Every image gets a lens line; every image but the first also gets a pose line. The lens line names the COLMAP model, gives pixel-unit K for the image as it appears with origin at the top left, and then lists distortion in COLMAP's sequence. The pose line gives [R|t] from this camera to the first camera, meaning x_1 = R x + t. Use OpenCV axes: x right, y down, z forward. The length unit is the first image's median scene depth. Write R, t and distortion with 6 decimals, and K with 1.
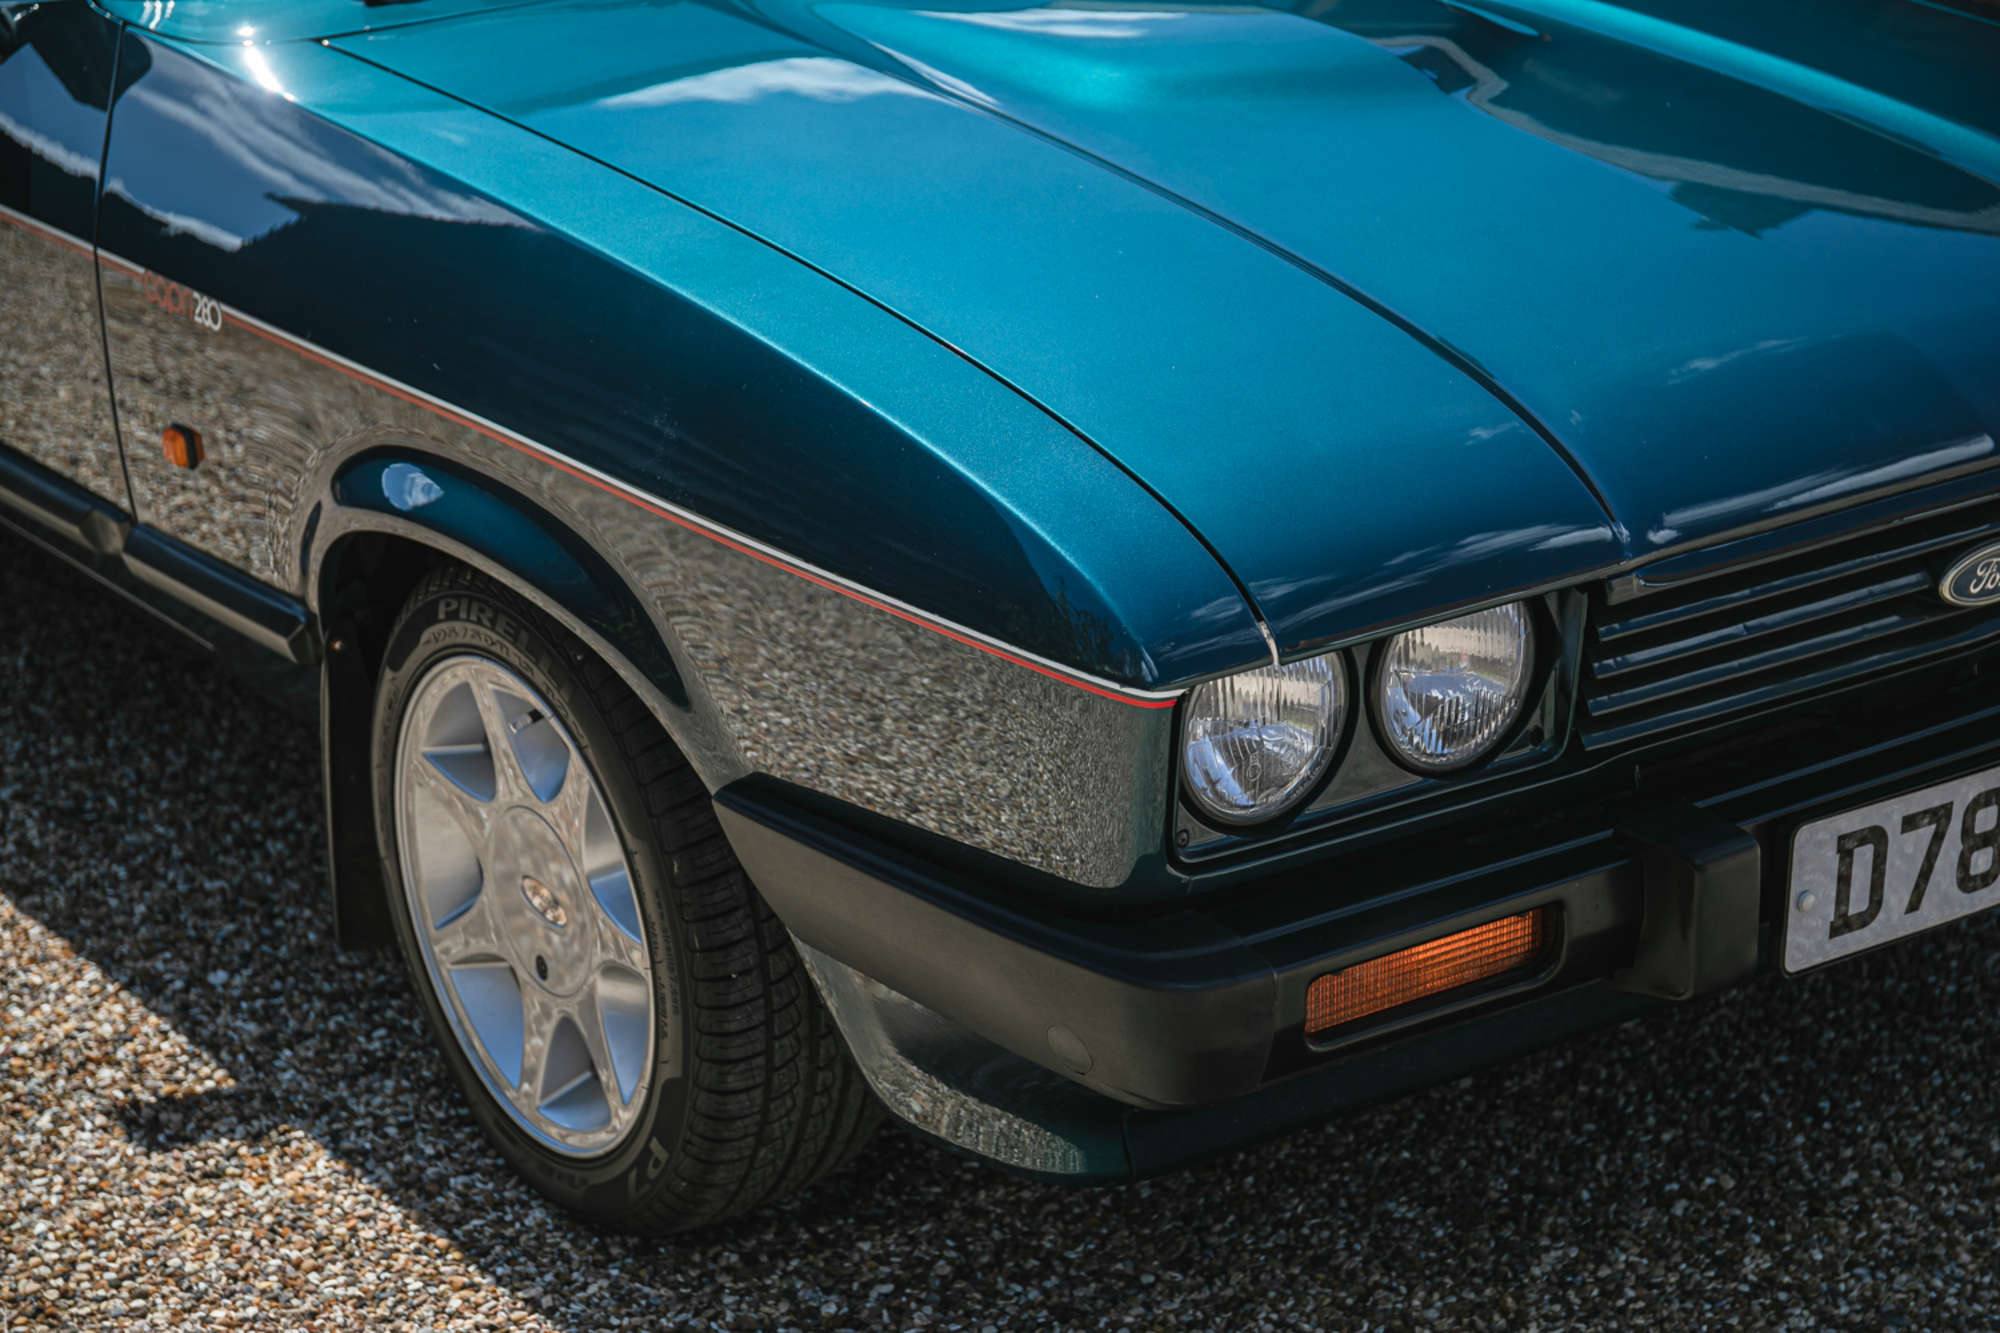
lens RADIAL K [[3671.4, 0, 987.2], [0, 3671.4, 706.2], [0, 0, 1]] dist [0.096776, 0.000000]
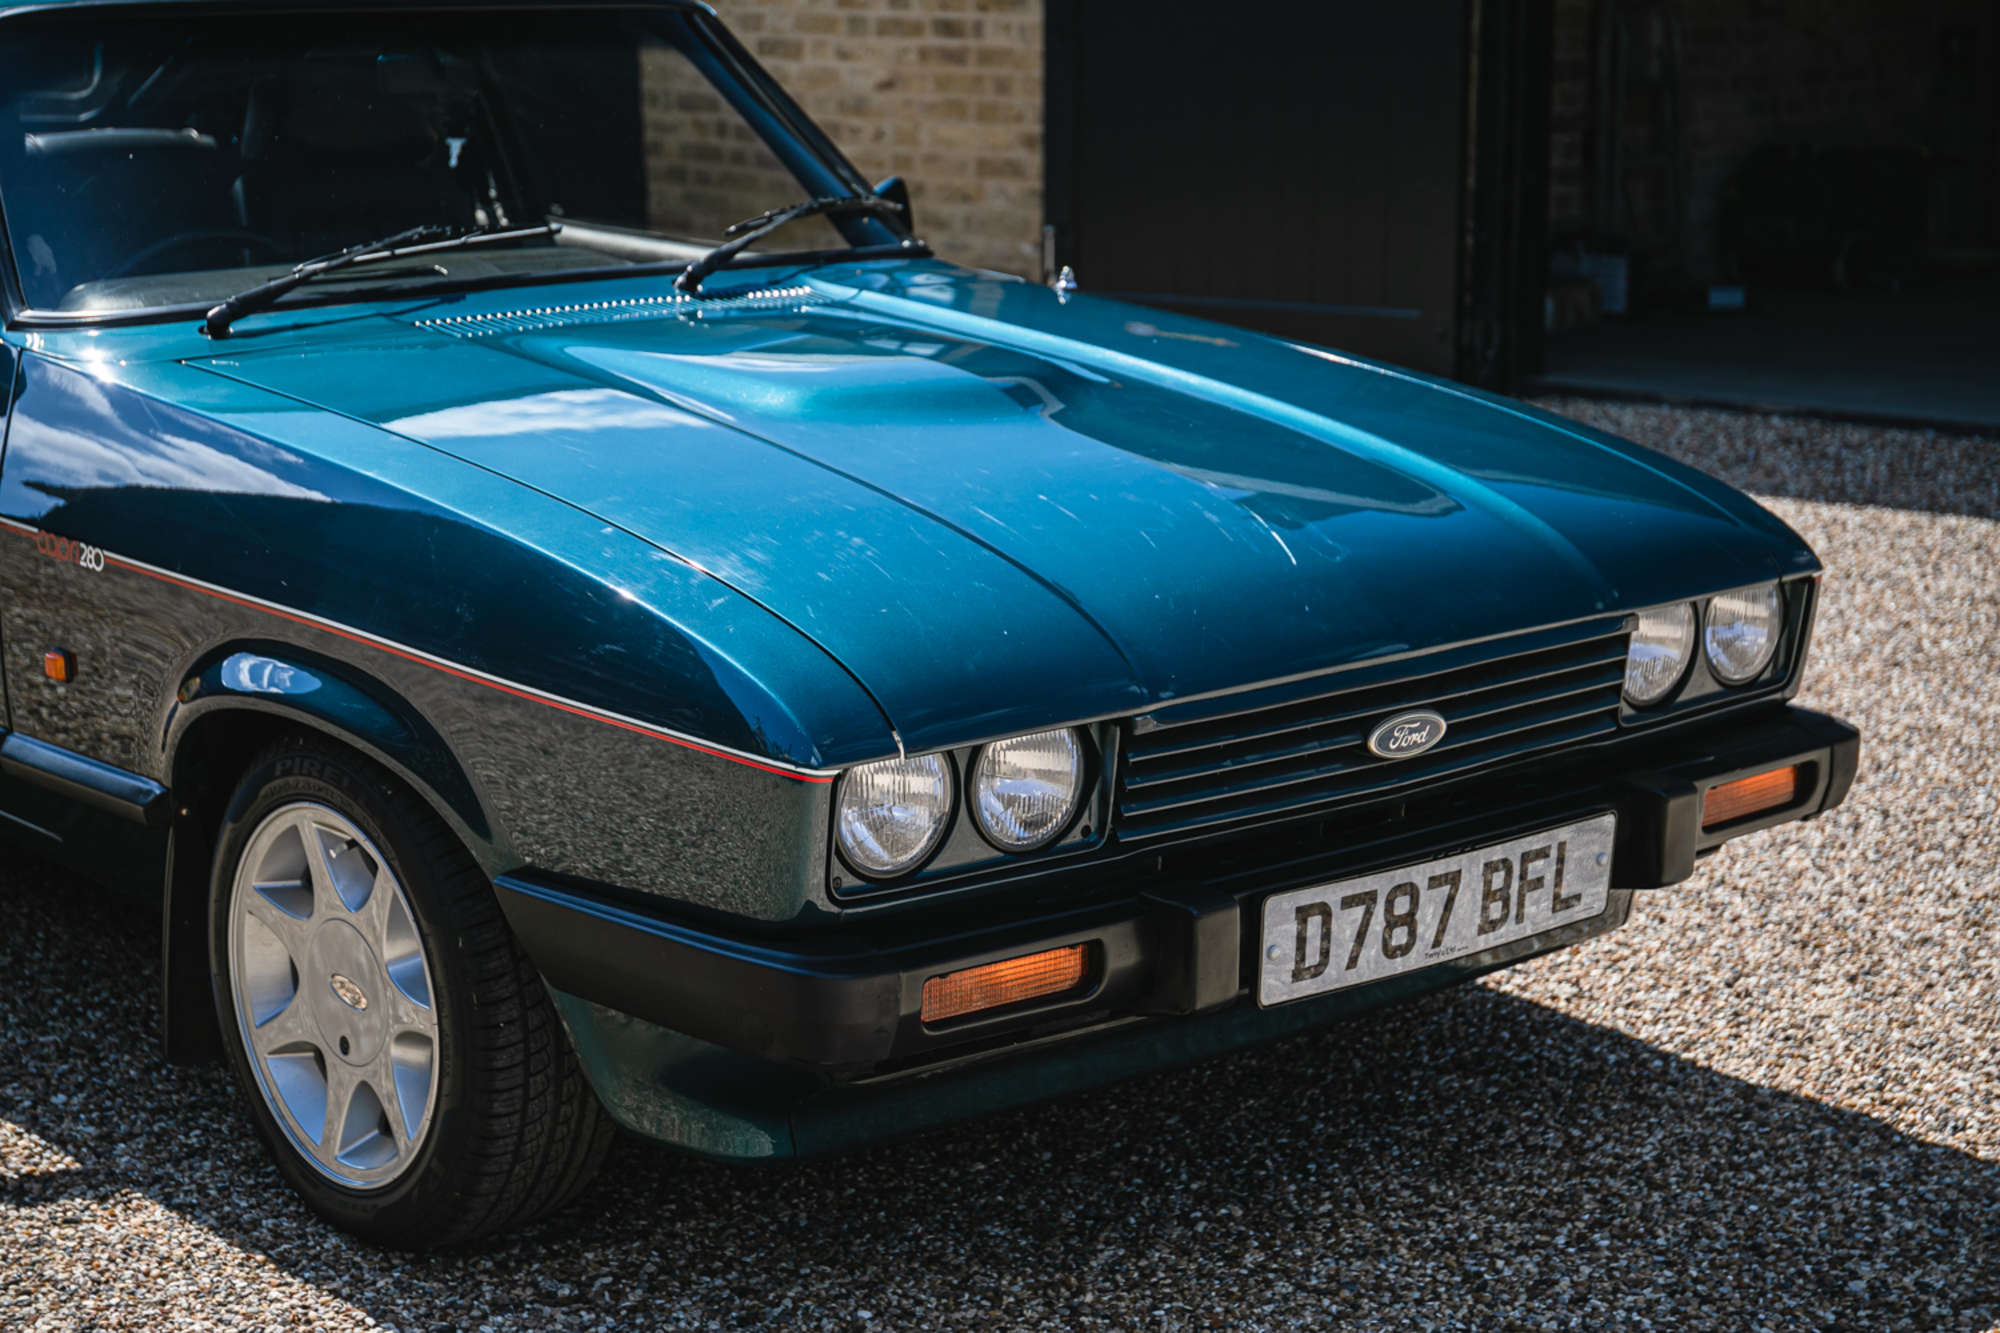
lens RADIAL K [[3671.4, 0, 1003.4], [0, 3671.4, 668.1], [0, 0, 1]] dist [0.096776, 0.000000]
pose [[0.994772, 0.017029, 0.100695, -0.022736], [-0.002941, 0.990369, -0.138425, 0.122698], [-0.102083, 0.137405, 0.985241, -0.347744]]
